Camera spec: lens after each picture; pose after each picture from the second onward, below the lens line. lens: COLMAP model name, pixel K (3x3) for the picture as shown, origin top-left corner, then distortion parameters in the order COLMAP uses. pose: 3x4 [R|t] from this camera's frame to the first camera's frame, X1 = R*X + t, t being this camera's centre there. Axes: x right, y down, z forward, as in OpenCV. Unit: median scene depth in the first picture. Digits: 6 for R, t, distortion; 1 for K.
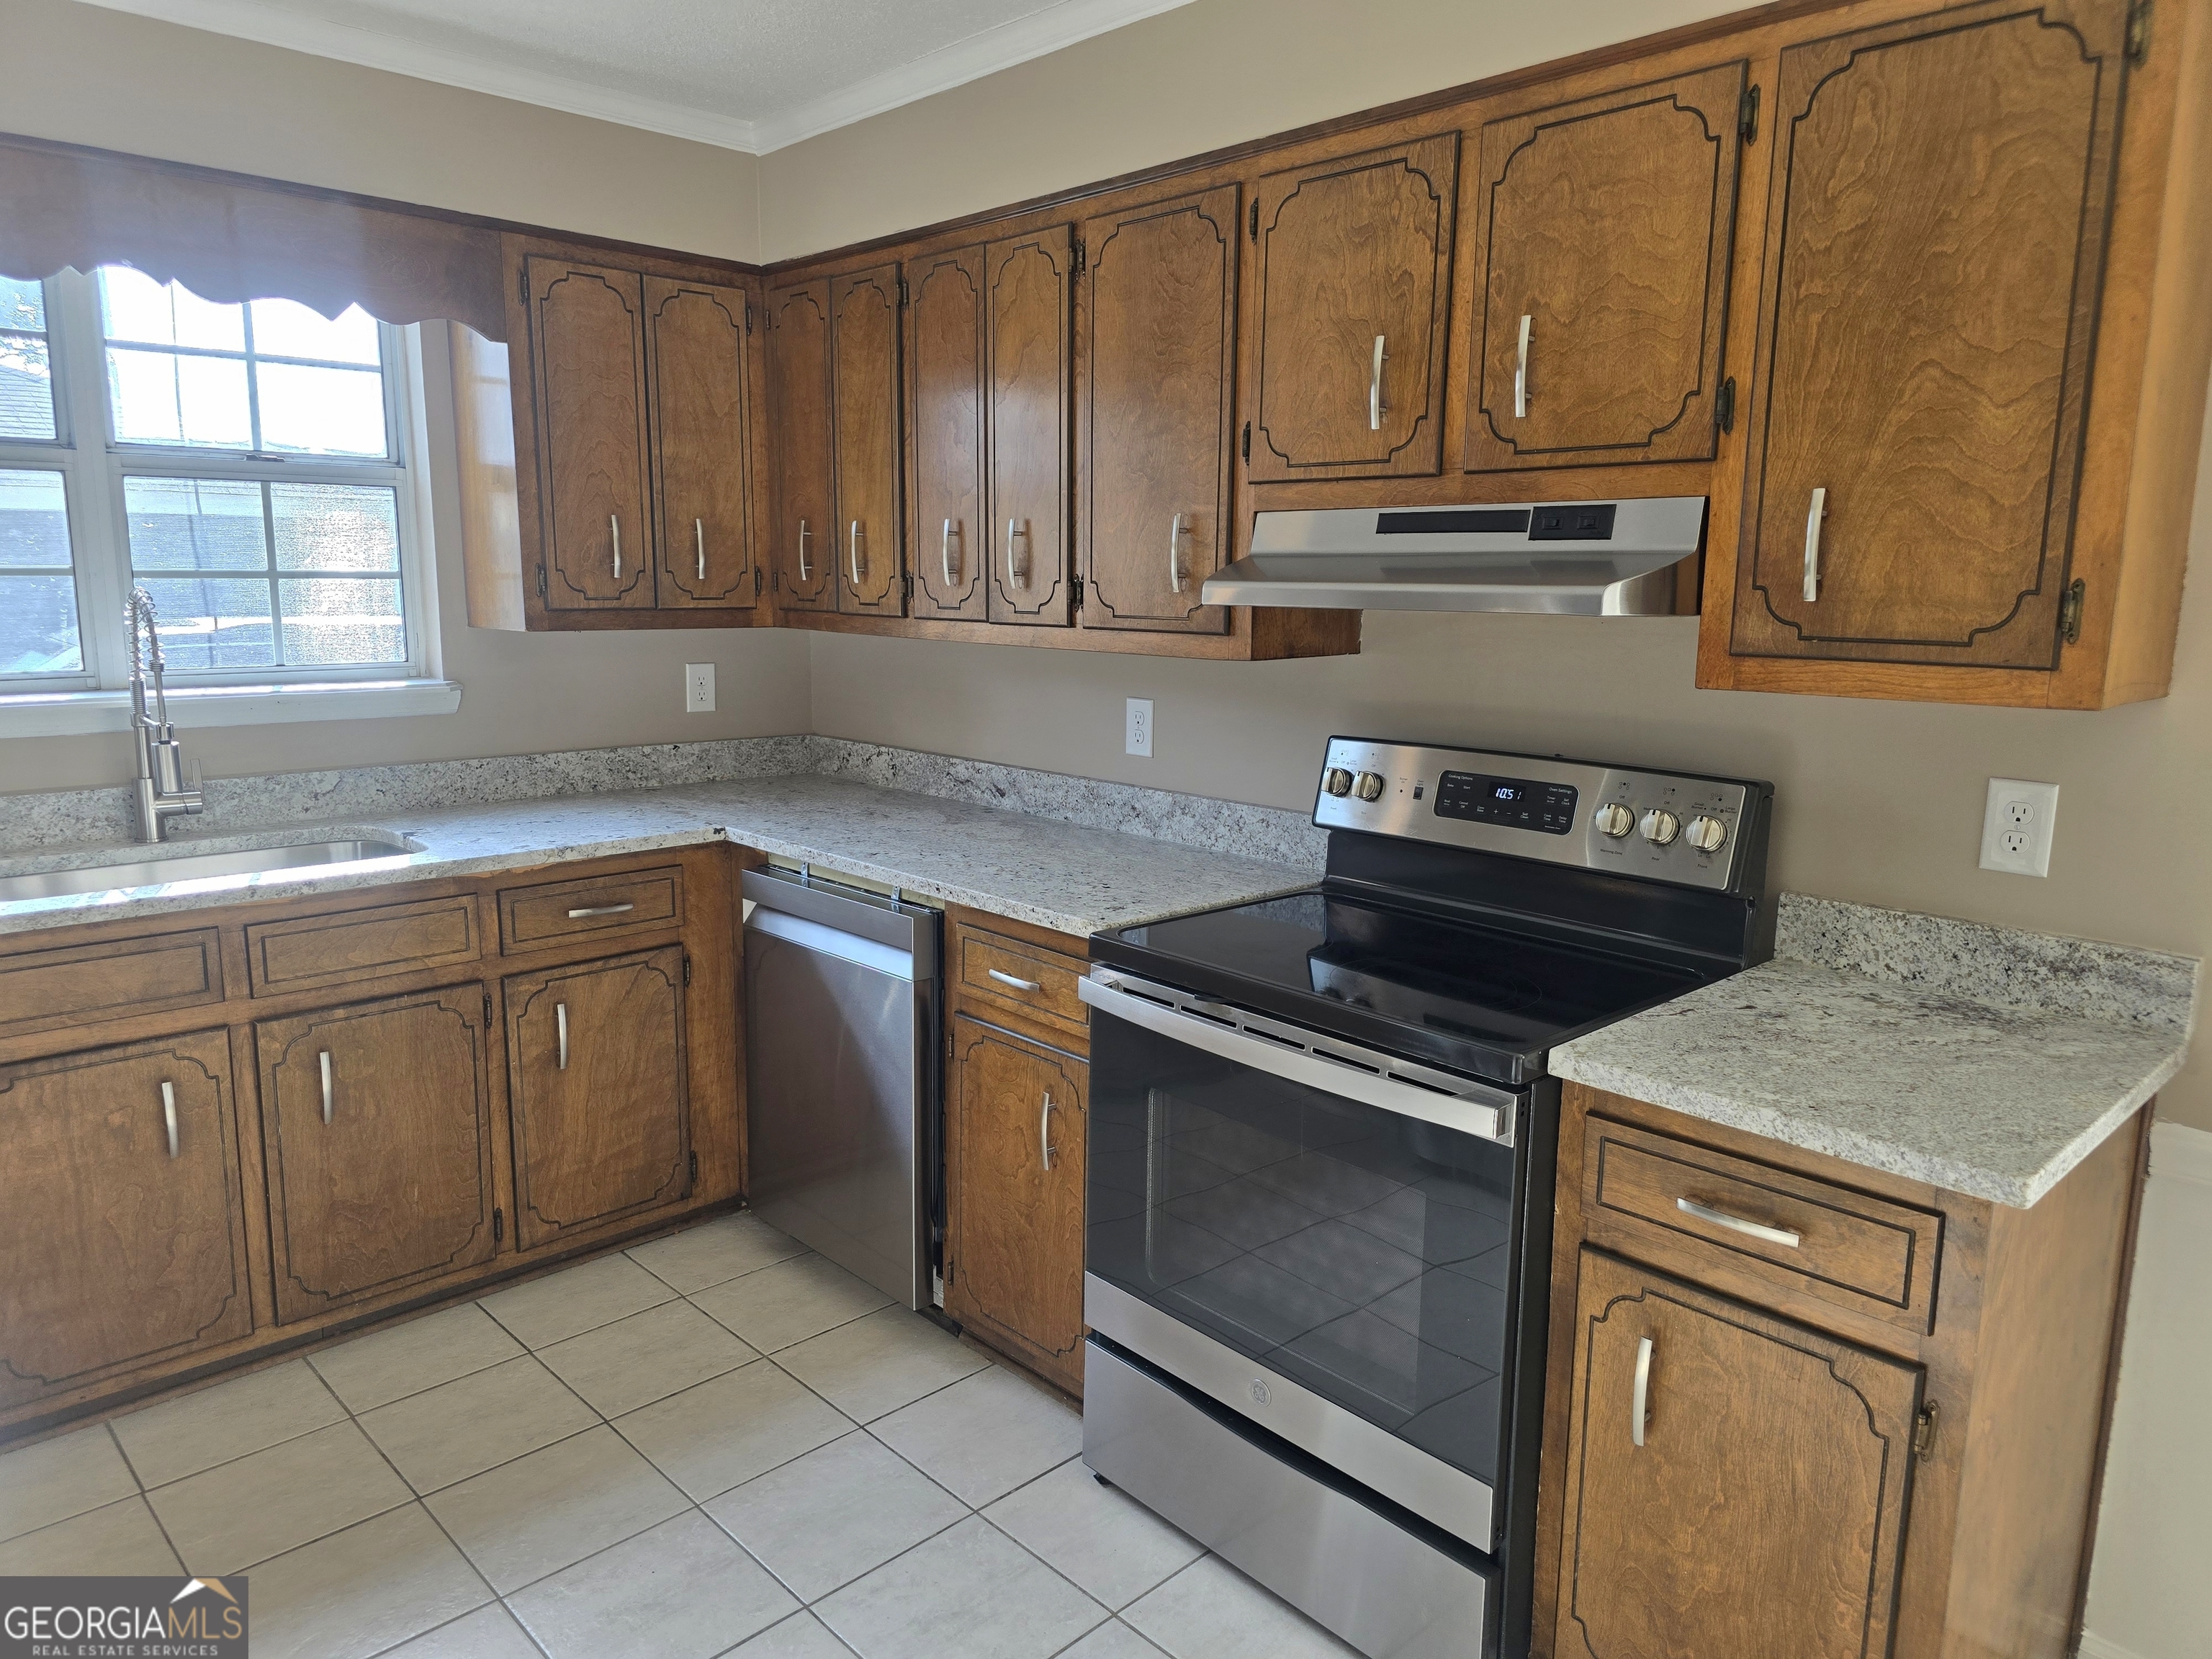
lens RADIAL K [[1461.5, 0, 1097.5], [0, 1461.5, 825.0], [0, 0, 1]] dist [0.048636, -0.043827]
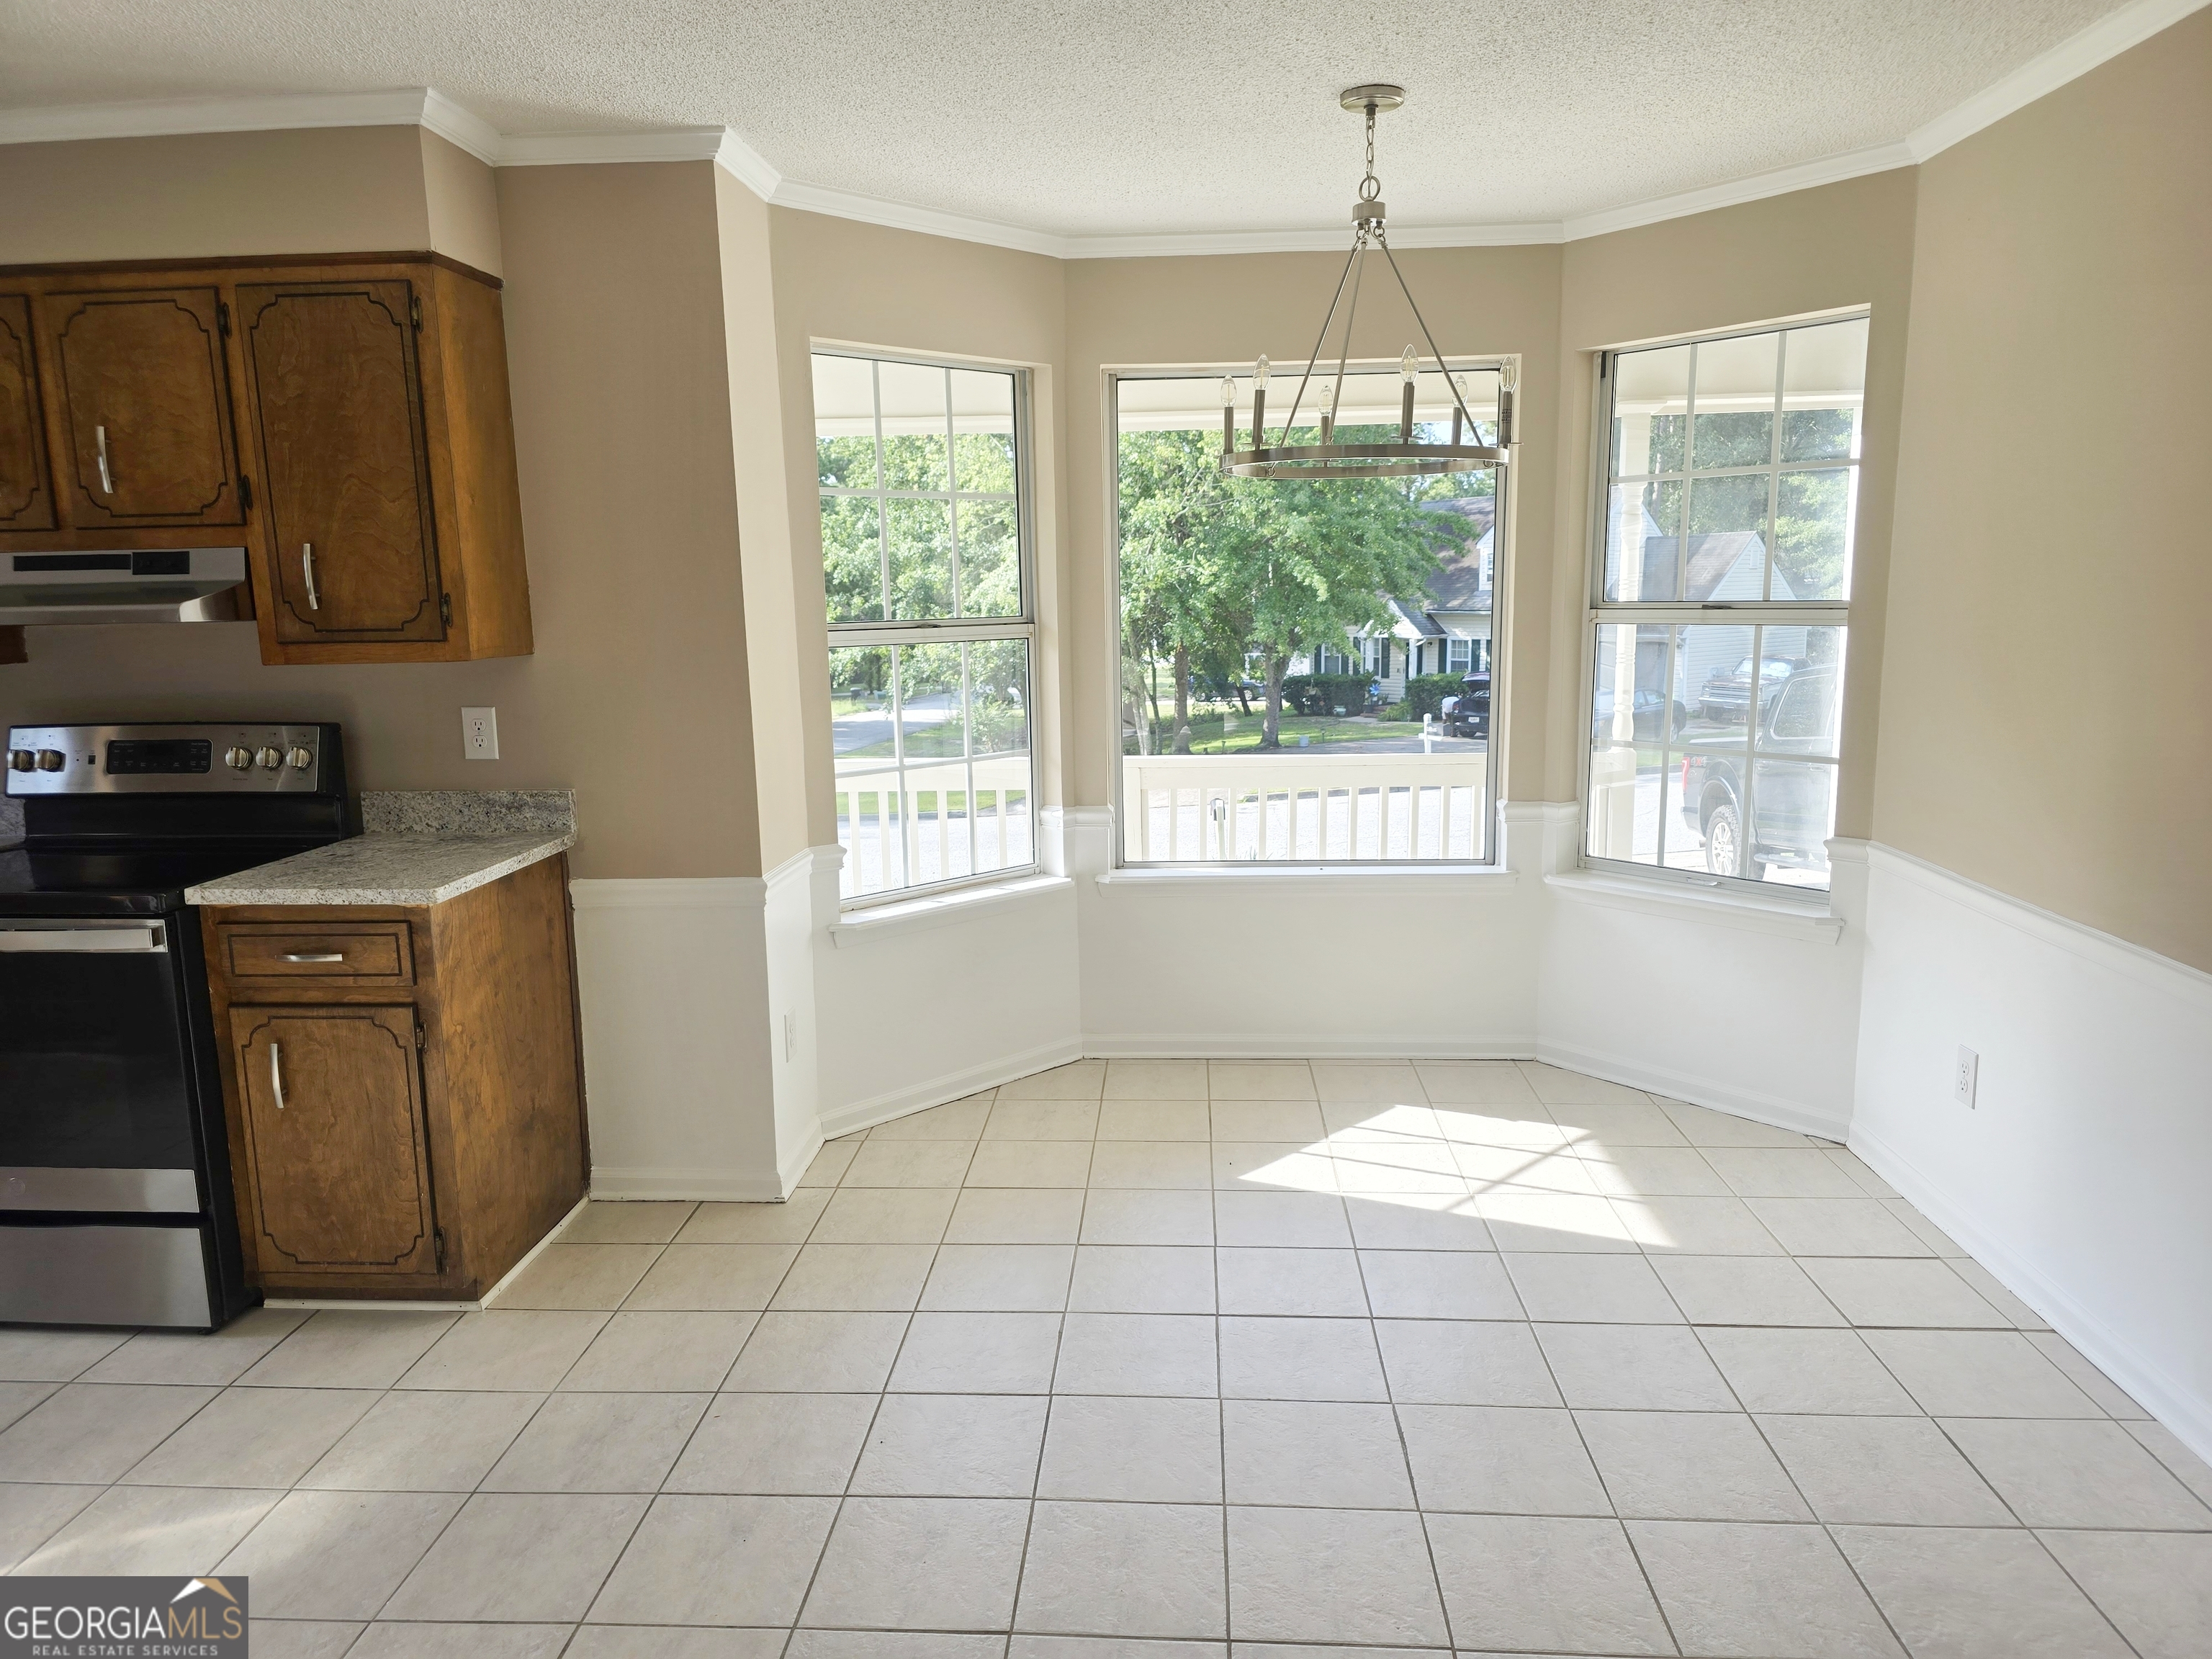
lens RADIAL K [[1461.5, 0, 1100.2], [0, 1461.5, 839.2], [0, 0, 1]] dist [0.048636, -0.043827]
pose [[0.729042, -0.139605, 0.670080, -0.030642], [0.142585, 0.988478, 0.050809, 0.118422], [-0.669452, 0.058502, 0.740548, -0.660088]]
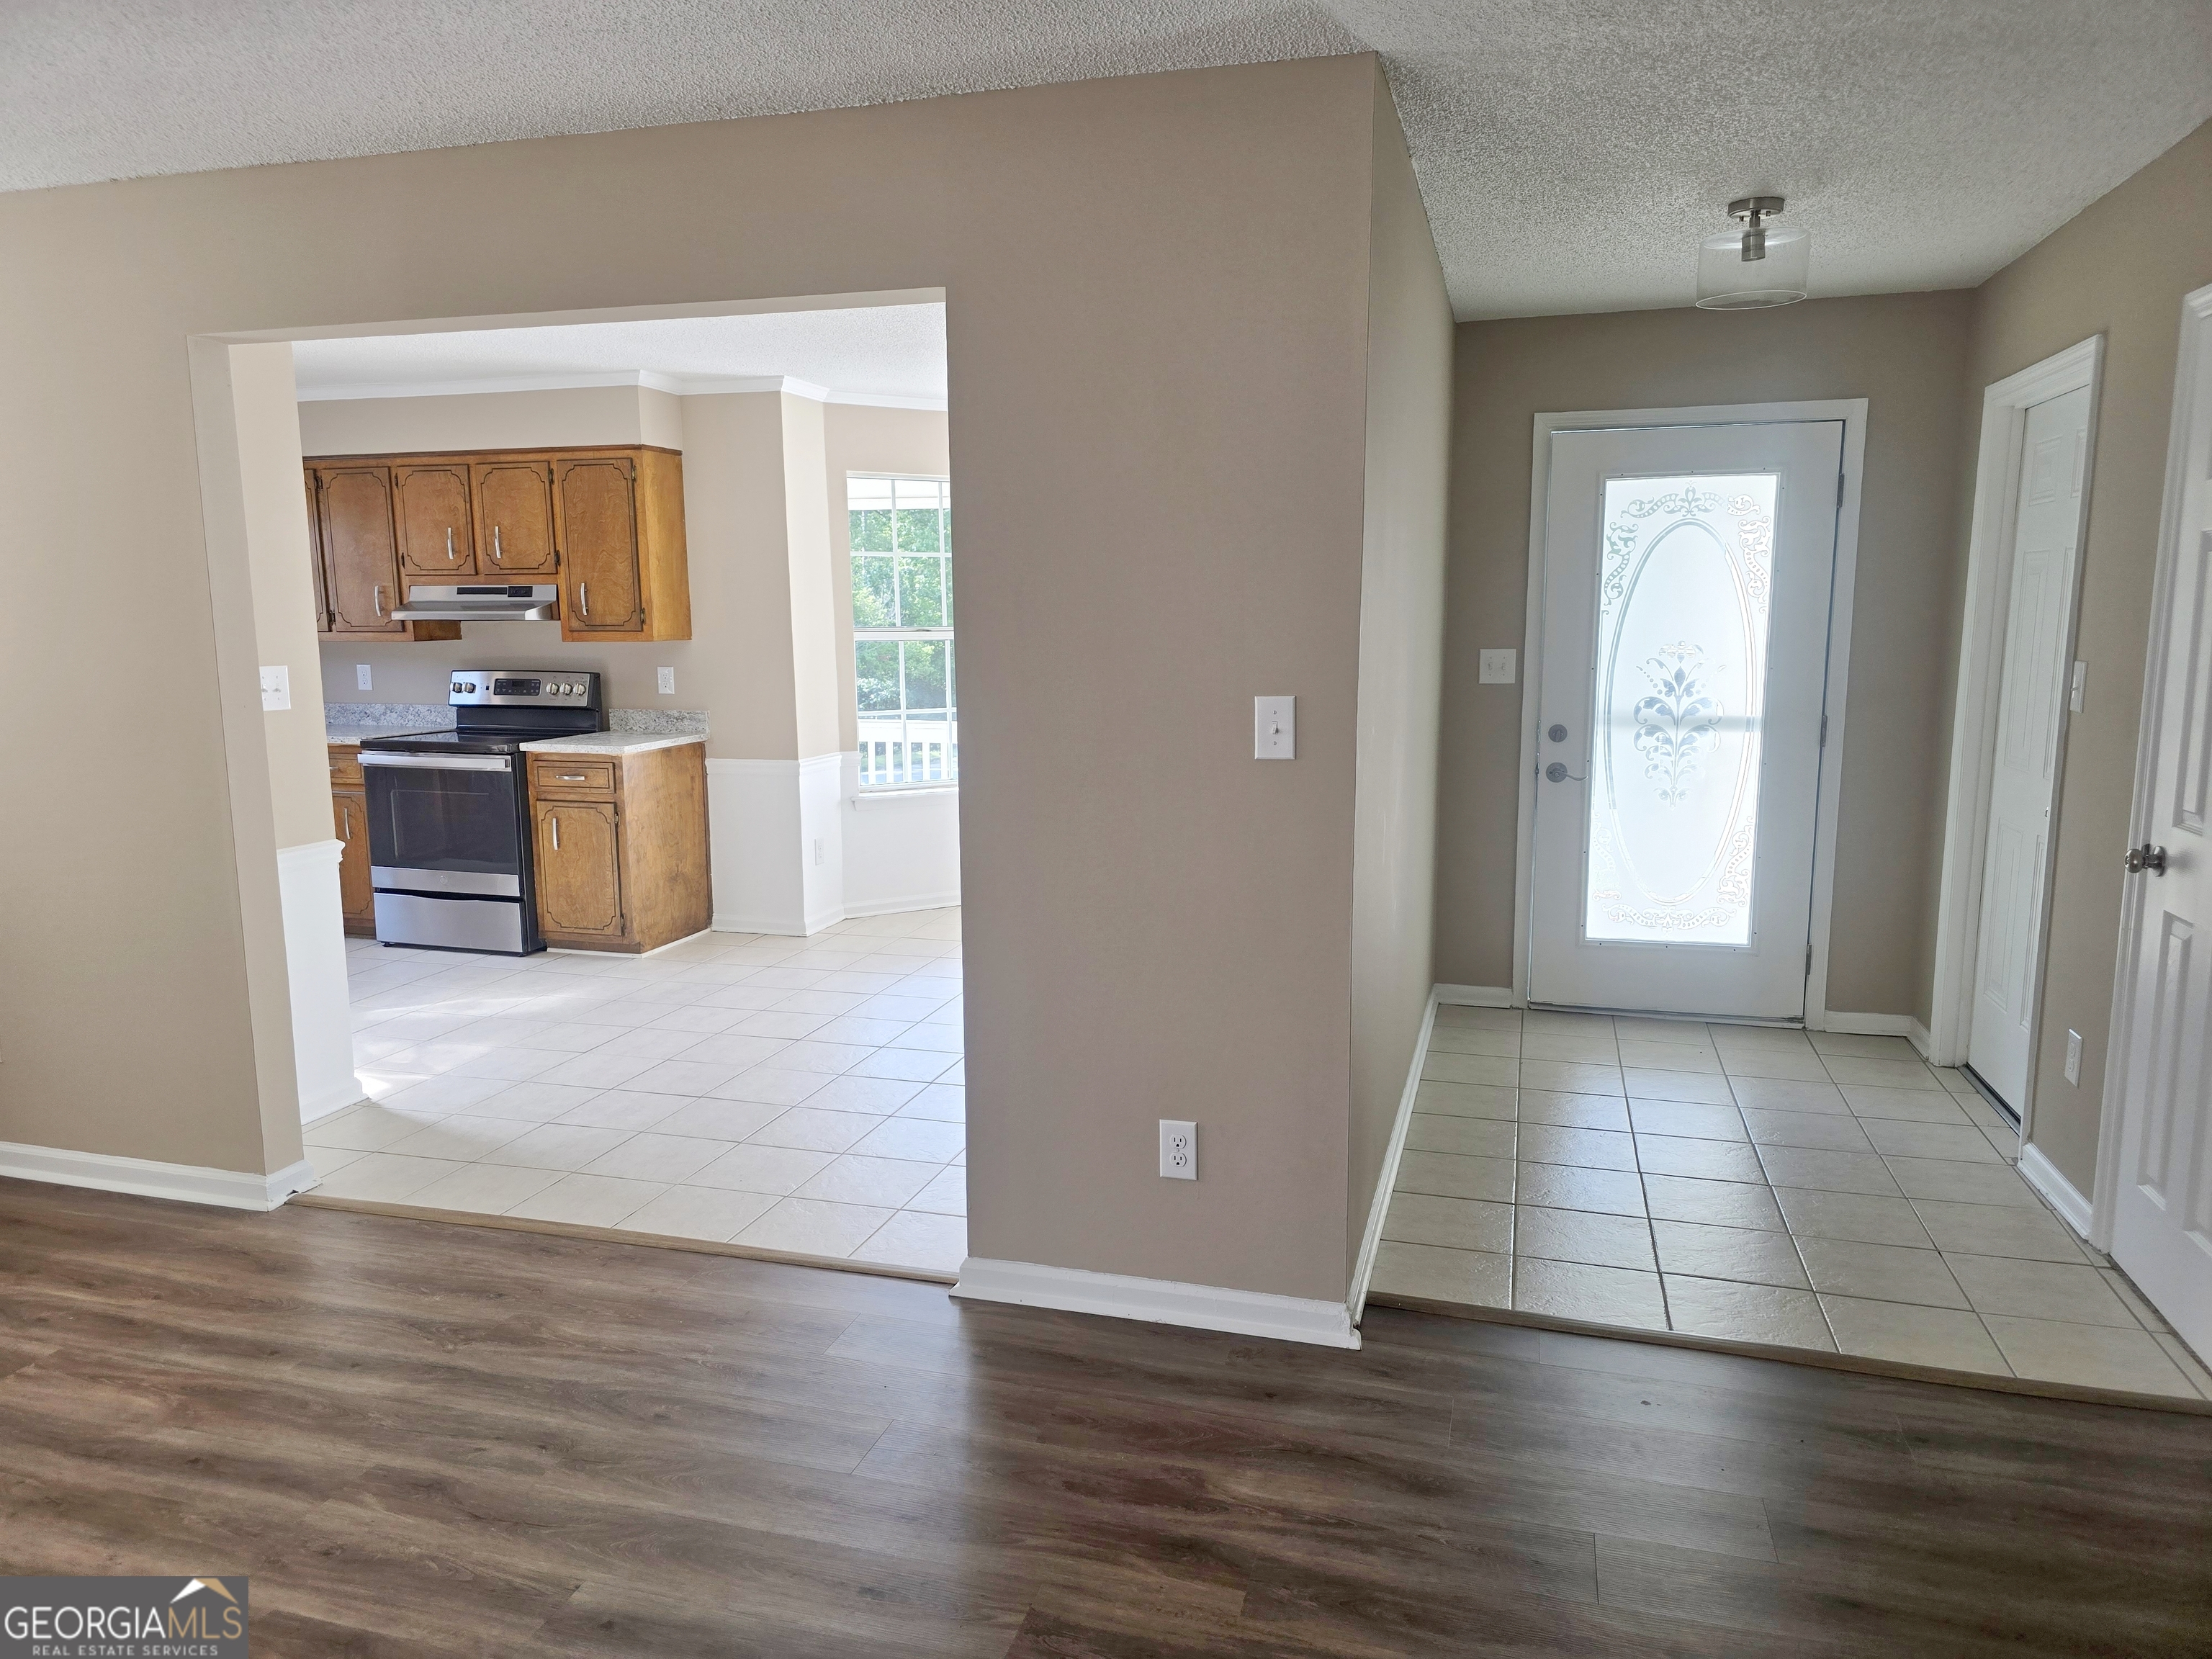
lens RADIAL K [[1461.5, 0, 1113.5], [0, 1461.5, 846.6], [0, 0, 1]] dist [0.048636, -0.043827]
pose [[0.860222, -0.096548, 0.500697, -0.188363], [0.101354, 0.994693, 0.017672, 0.355154], [-0.499746, 0.035546, 0.865442, -2.026561]]
